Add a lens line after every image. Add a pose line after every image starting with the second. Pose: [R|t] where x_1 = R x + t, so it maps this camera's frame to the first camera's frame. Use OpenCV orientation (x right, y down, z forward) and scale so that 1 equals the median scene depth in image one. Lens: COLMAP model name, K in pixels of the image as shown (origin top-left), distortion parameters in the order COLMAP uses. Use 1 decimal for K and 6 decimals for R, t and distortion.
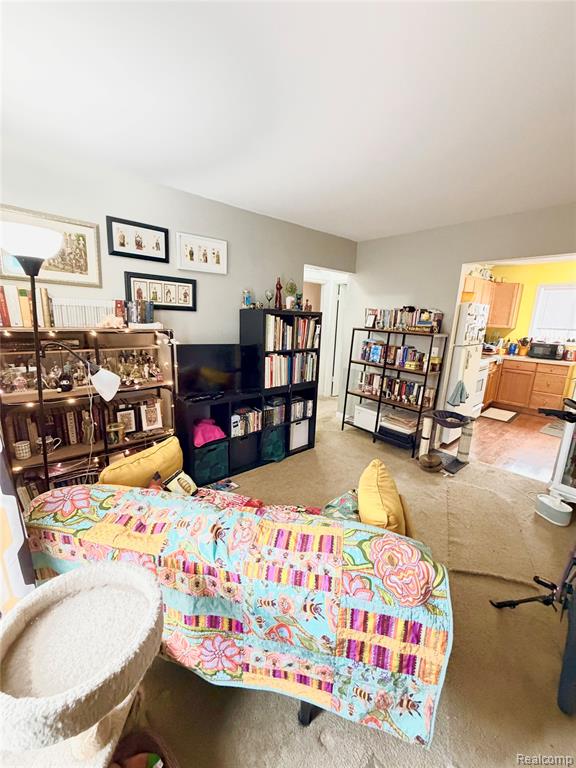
lens RADIAL K [[303.6, 0, 284.4], [0, 303.6, 385.4], [0, 0, 1]] dist [0.002006, 0.000084]
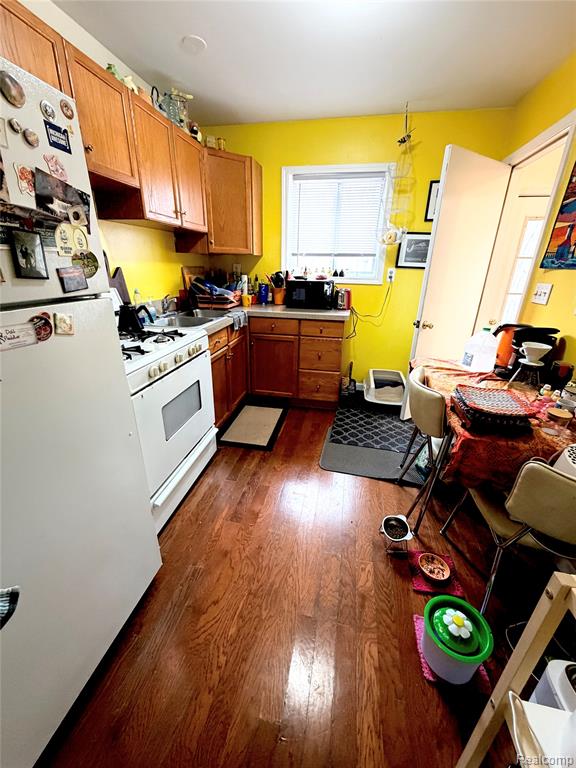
lens RADIAL K [[303.6, 0, 288.8], [0, 303.6, 384.8], [0, 0, 1]] dist [0.002006, 0.000084]
pose [[0.800011, -0.238687, 0.550464, 0.470439], [0.142175, 0.966749, 0.212564, -0.074848], [-0.582897, -0.091791, 0.807345, 0.539890]]
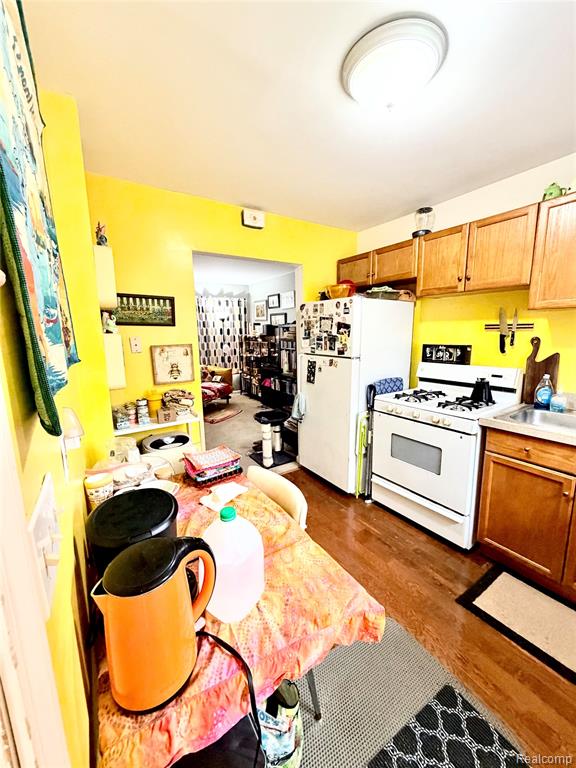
lens RADIAL K [[303.6, 0, 289.2], [0, 303.6, 382.3], [0, 0, 1]] dist [0.002006, 0.000084]
pose [[-0.145073, 0.137742, -0.979786, 0.960310], [-0.207339, 0.964043, 0.166229, -0.123867], [0.967453, 0.227263, -0.111298, 0.715268]]
